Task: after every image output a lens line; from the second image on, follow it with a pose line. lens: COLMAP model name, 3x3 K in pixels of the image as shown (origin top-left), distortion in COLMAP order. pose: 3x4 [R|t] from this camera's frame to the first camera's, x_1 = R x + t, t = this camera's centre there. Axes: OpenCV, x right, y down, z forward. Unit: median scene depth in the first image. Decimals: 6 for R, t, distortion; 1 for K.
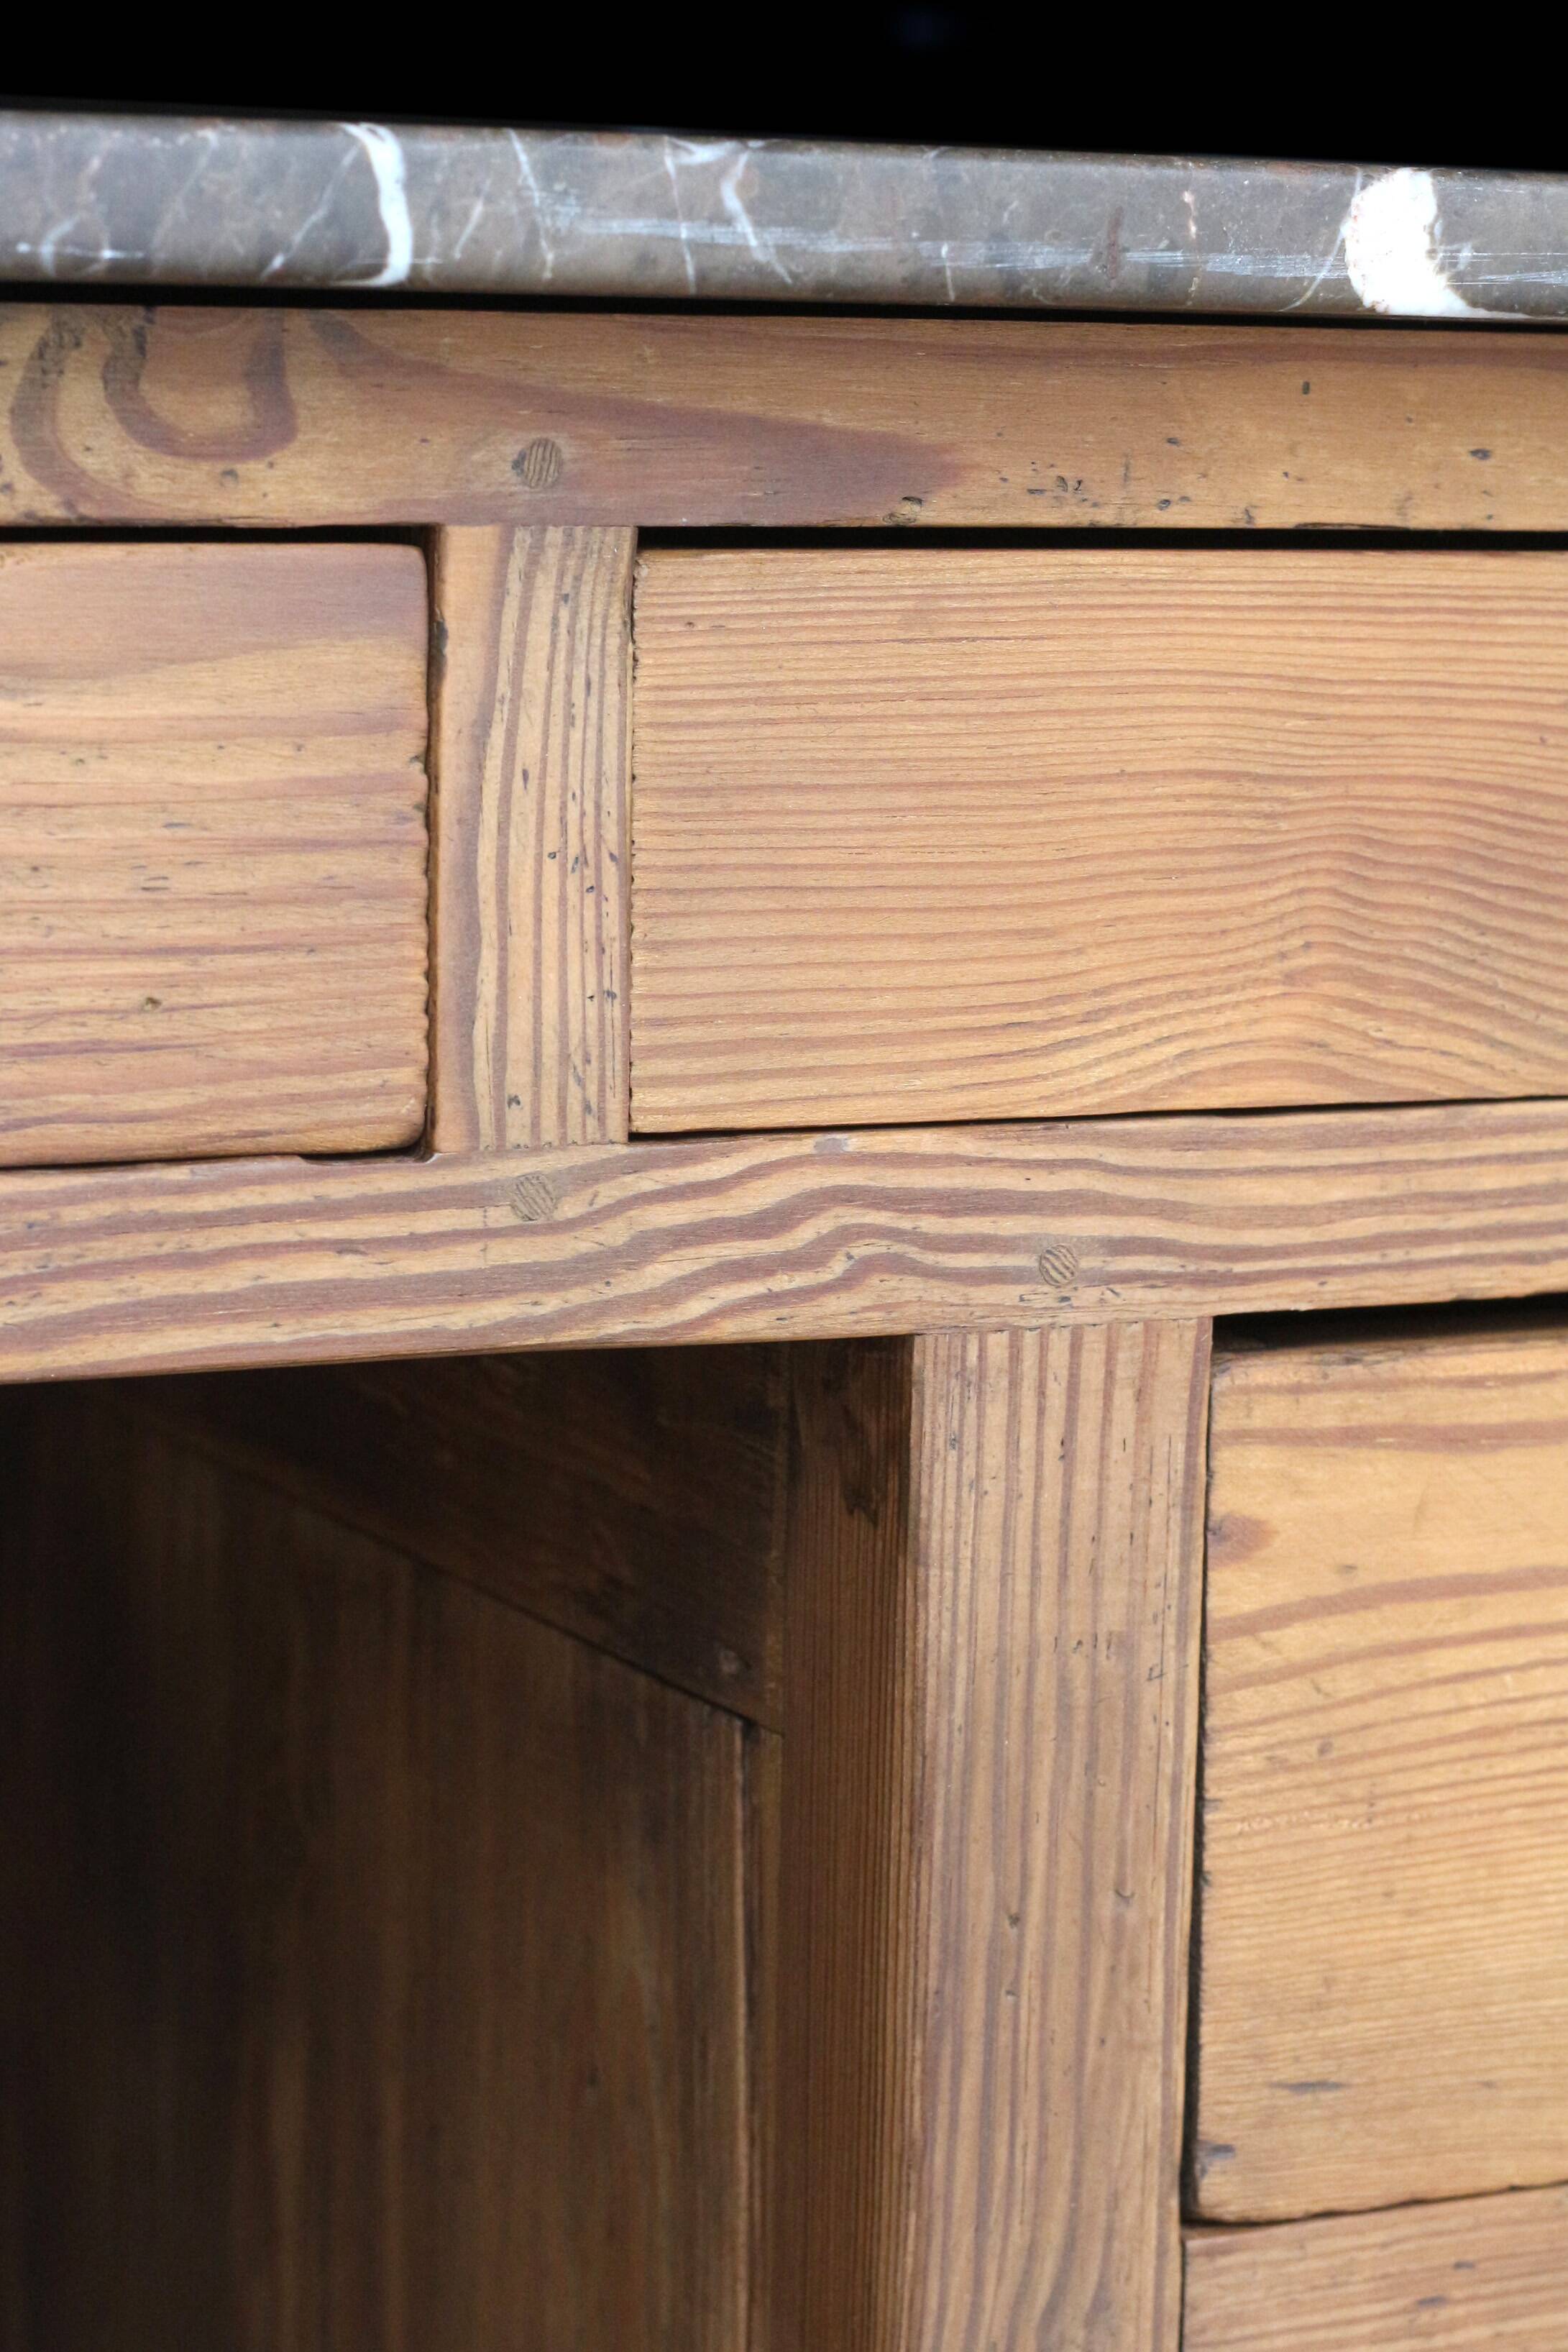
lens RADIAL K [[6037.2, 0, 807.0], [0, 6037.2, 1062.6], [0, 0, 1]] dist [-0.109324, 0.000000]
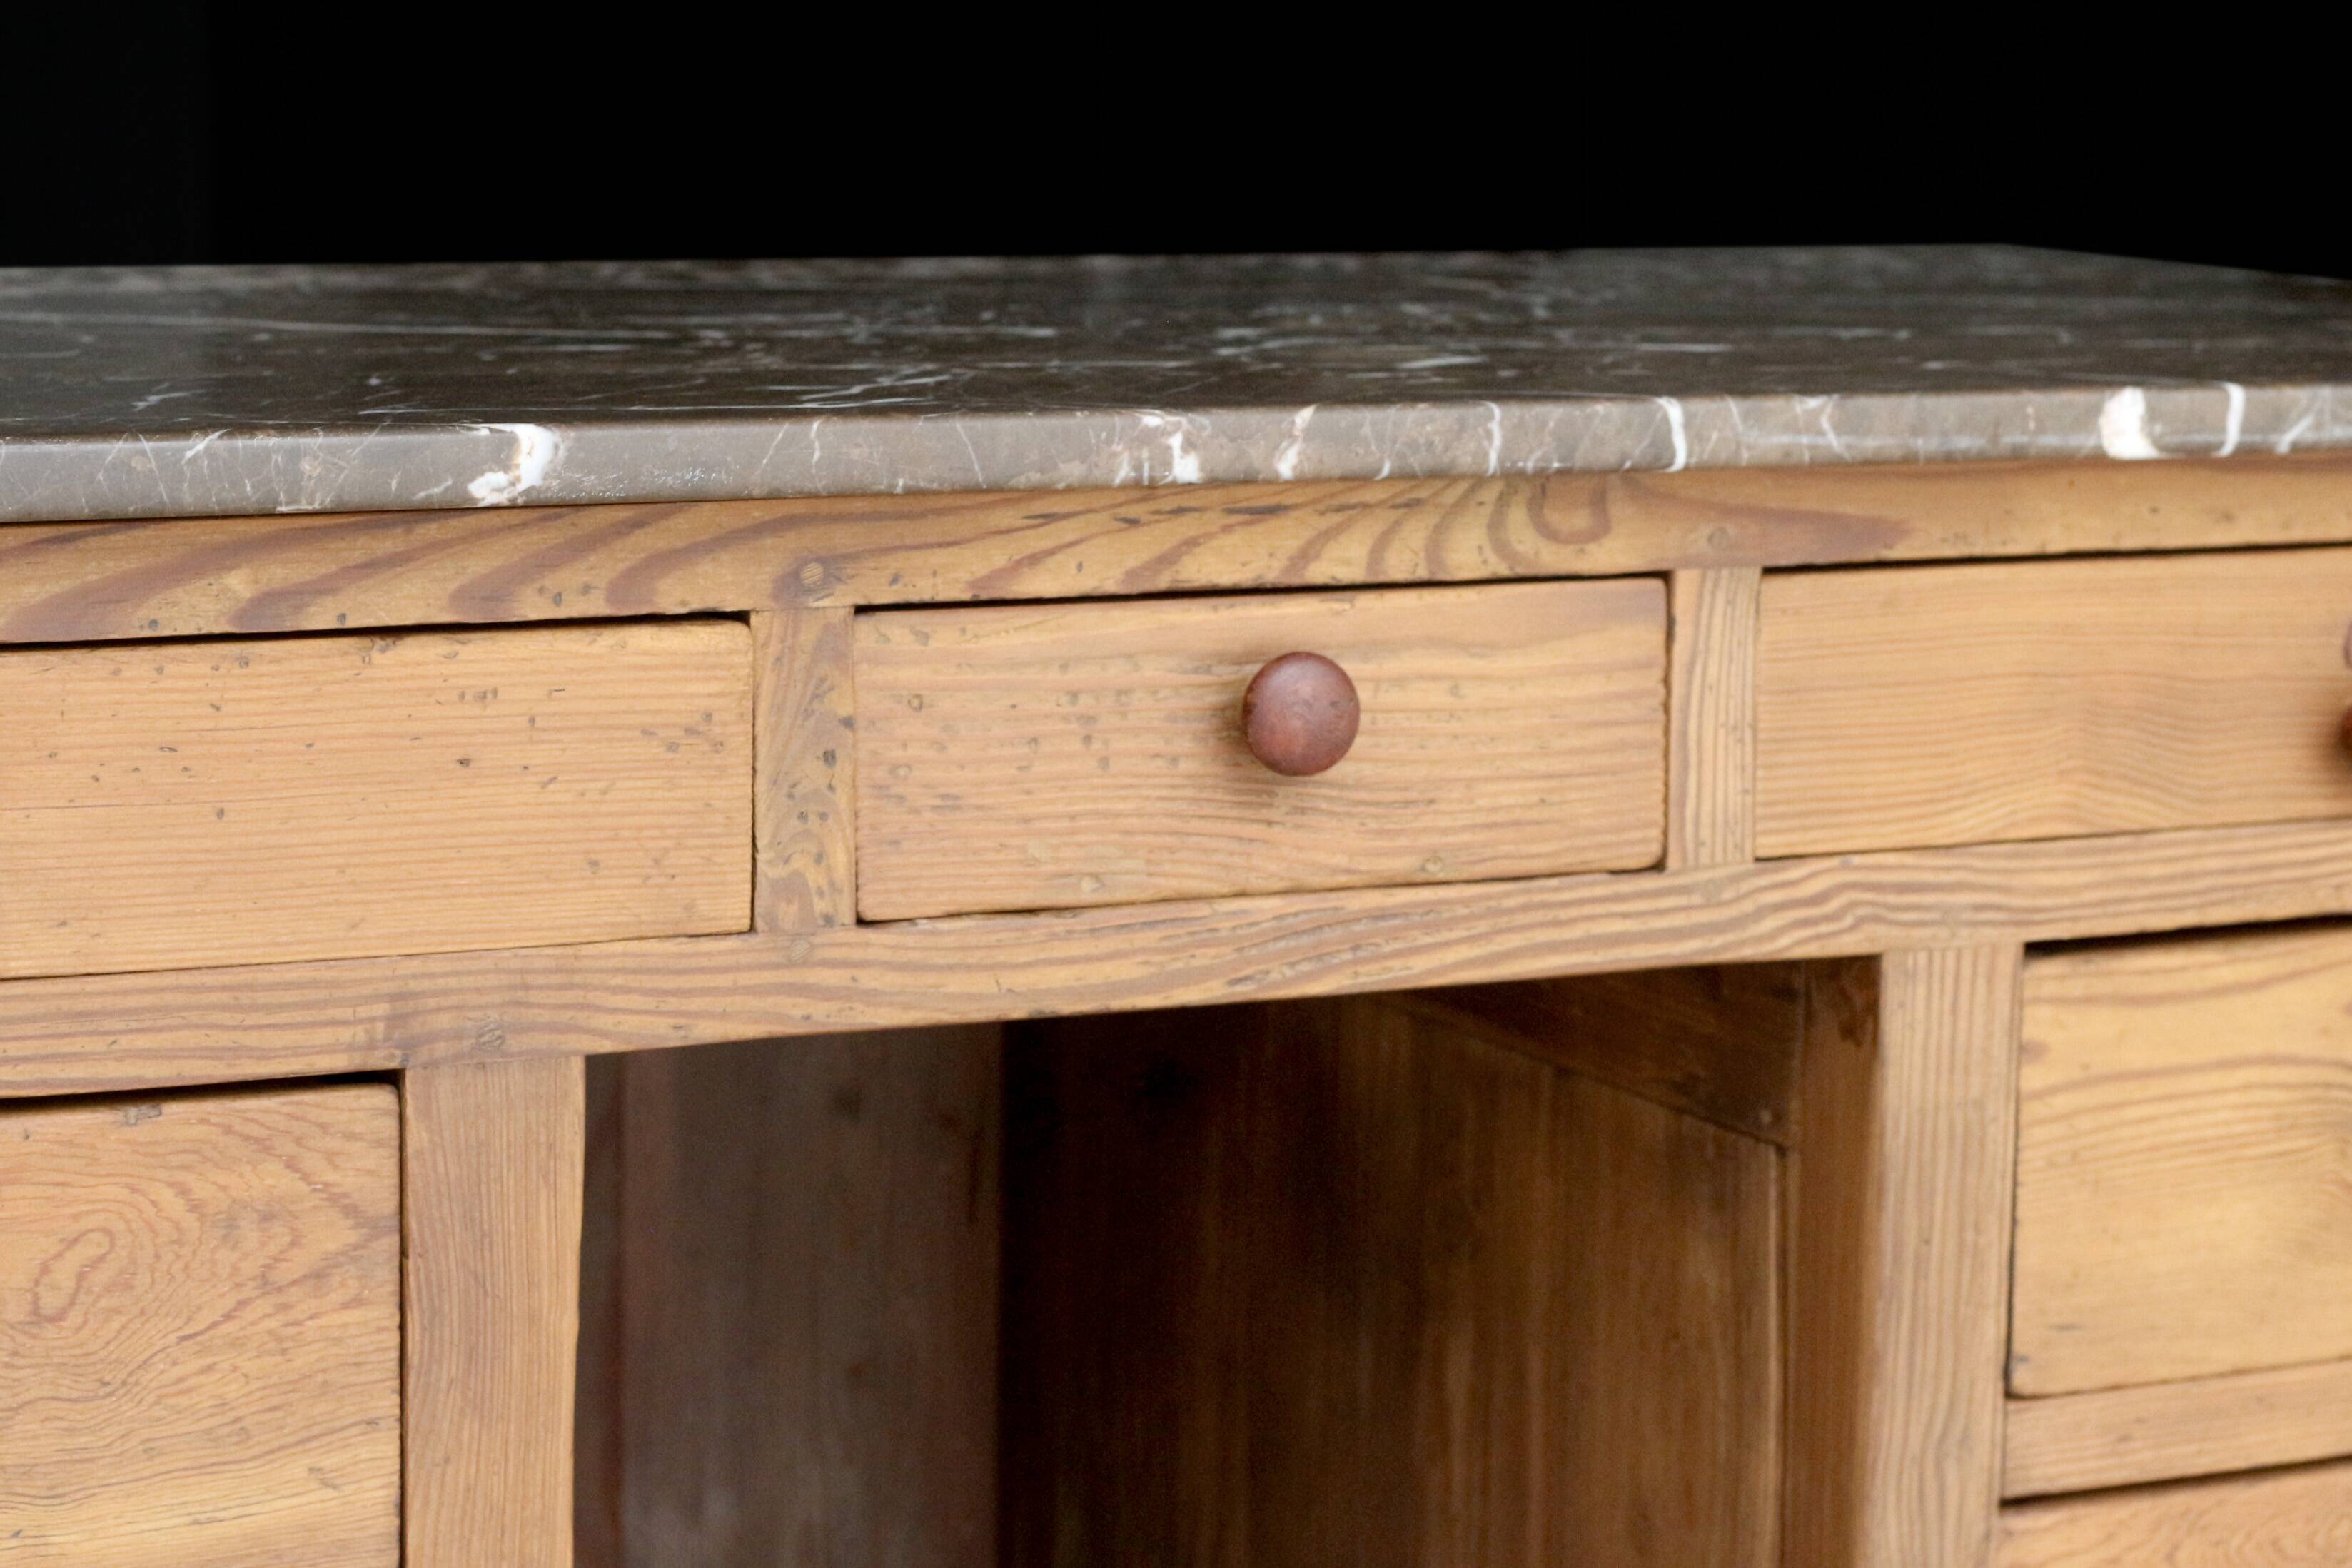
lens RADIAL K [[6037.2, 0, 1188.3], [0, 6037.2, 646.2], [0, 0, 1]] dist [-0.109324, 0.000000]
pose [[0.999845, -0.005477, 0.016717, -0.251136], [0.005259, 0.999901, 0.013034, -0.086436], [-0.016787, -0.012944, 0.999775, -1.030550]]
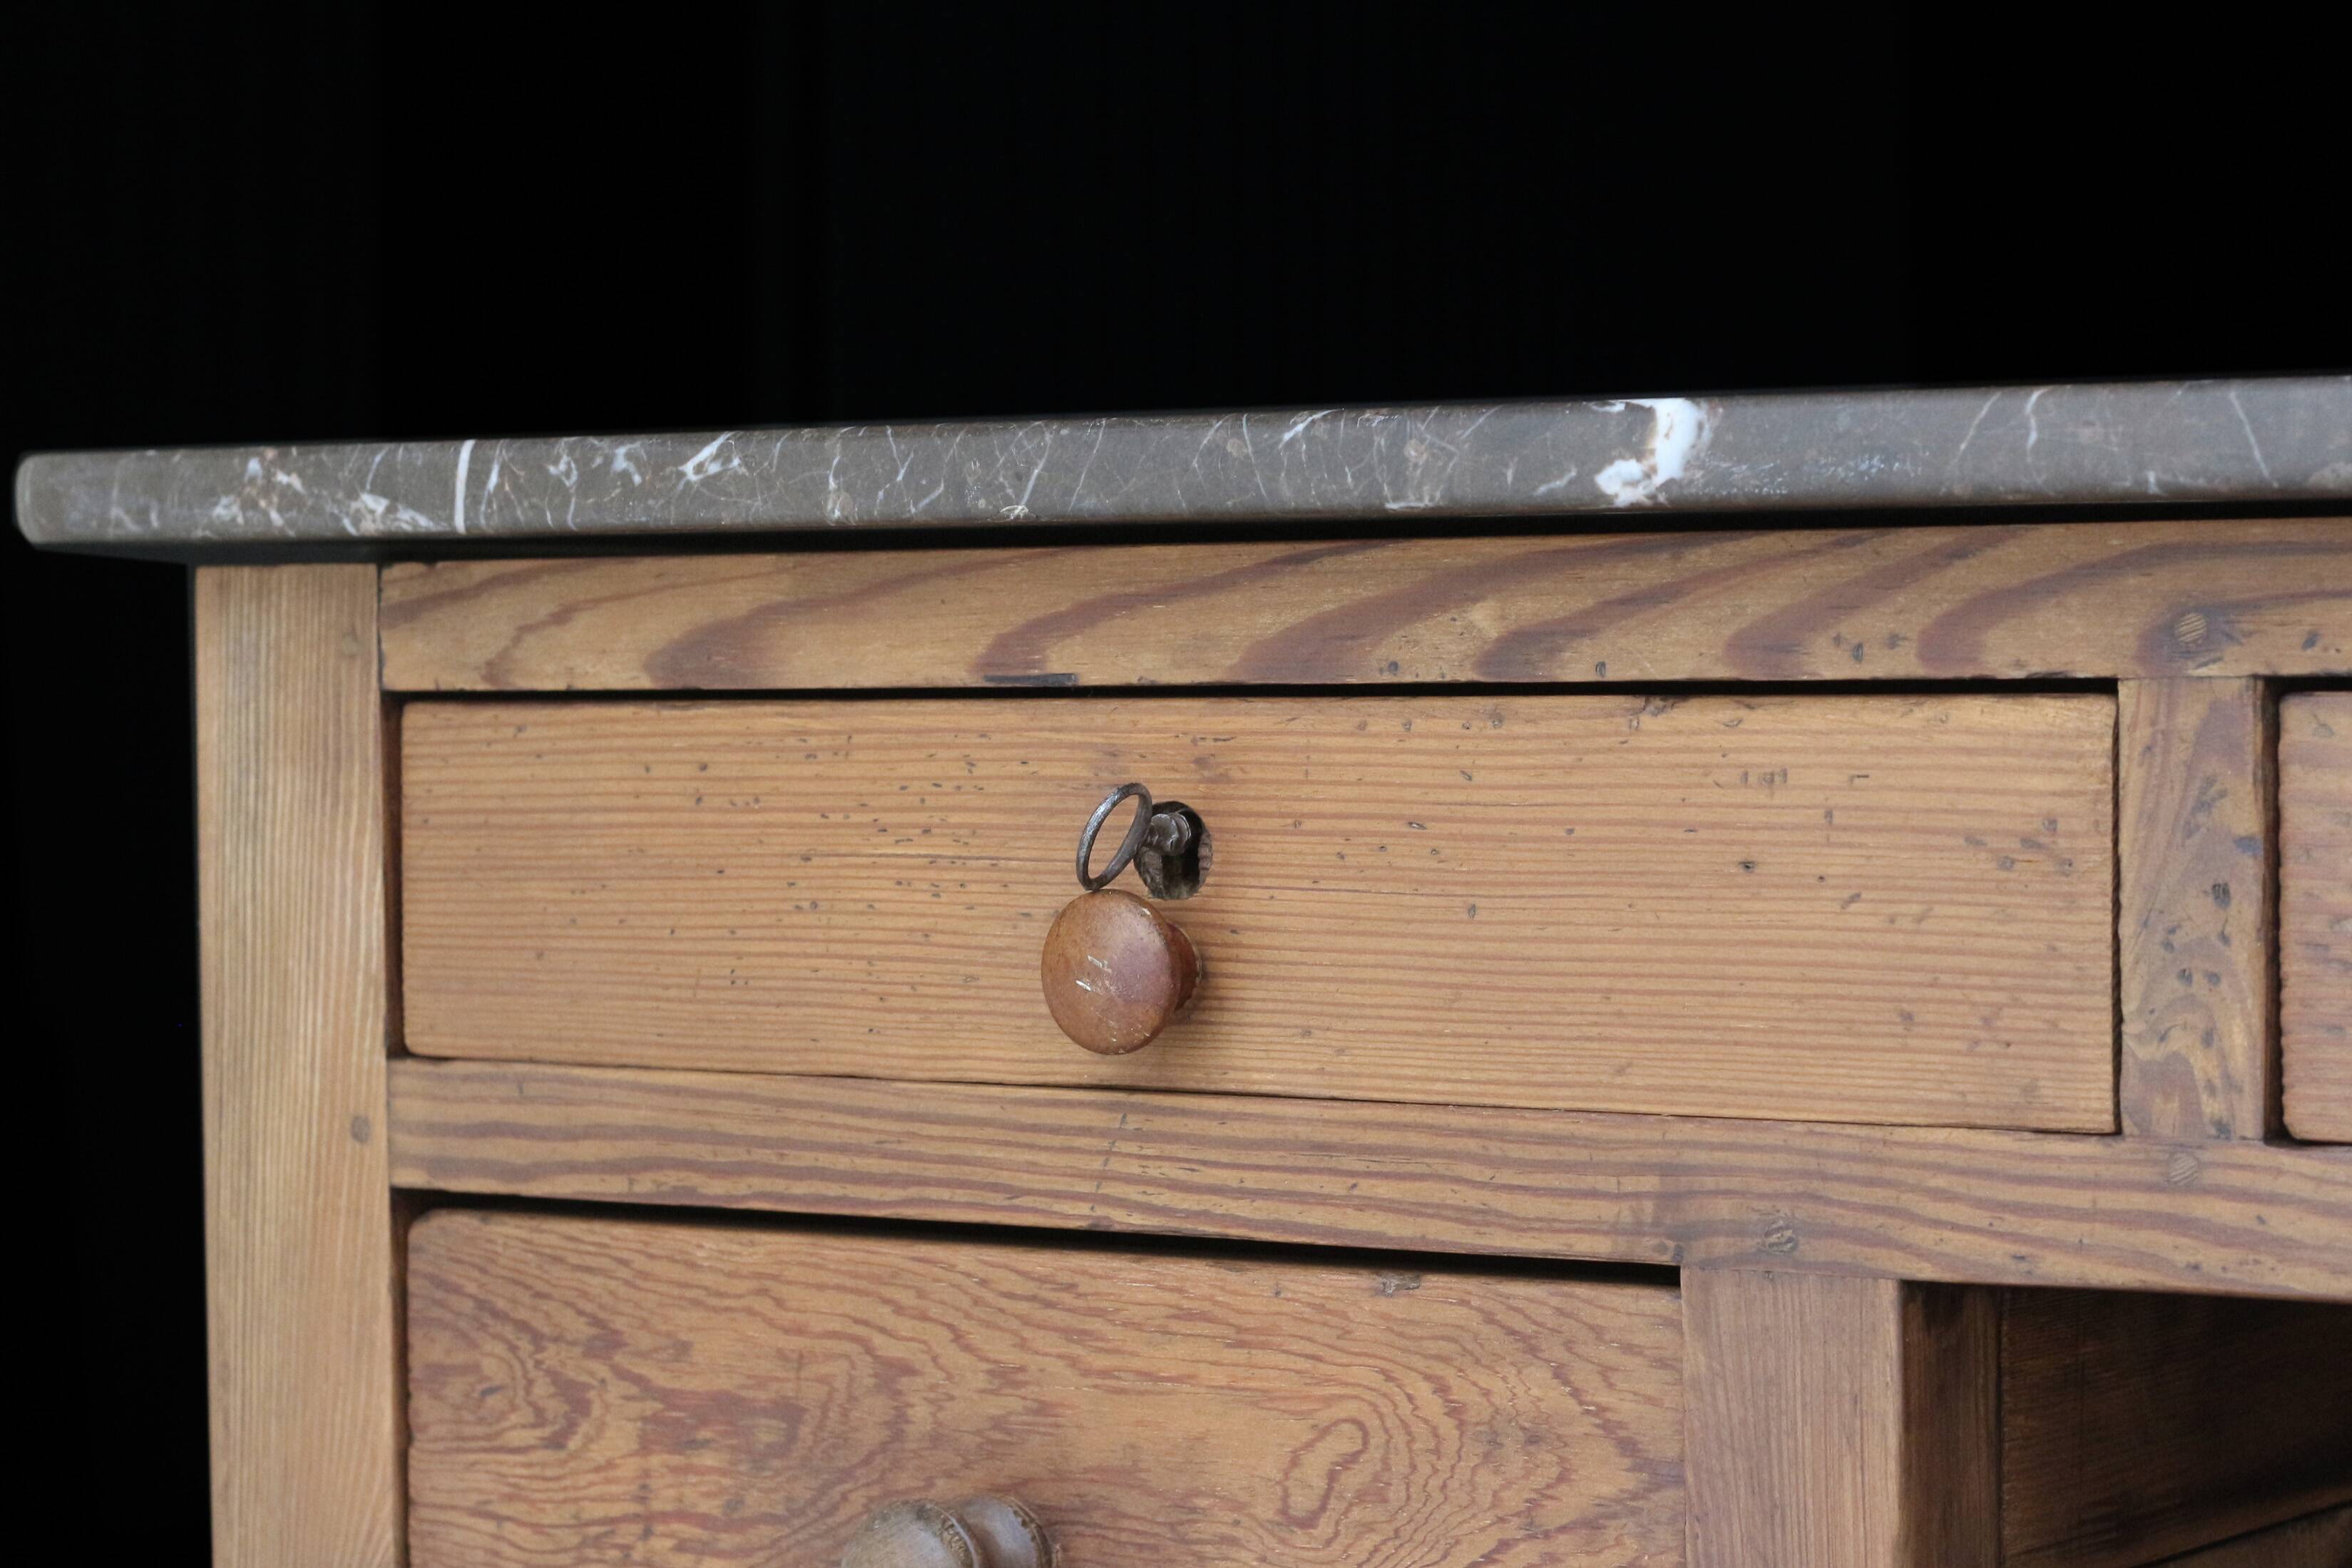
lens RADIAL K [[6037.2, 0, 1148.0], [0, 6037.2, 700.1], [0, 0, 1]] dist [-0.109324, 0.000000]
pose [[0.463232, -0.014548, -0.886117, 0.708835], [-0.077847, 0.995332, -0.057038, 0.021794], [0.882811, 0.095404, 0.459938, 0.025263]]
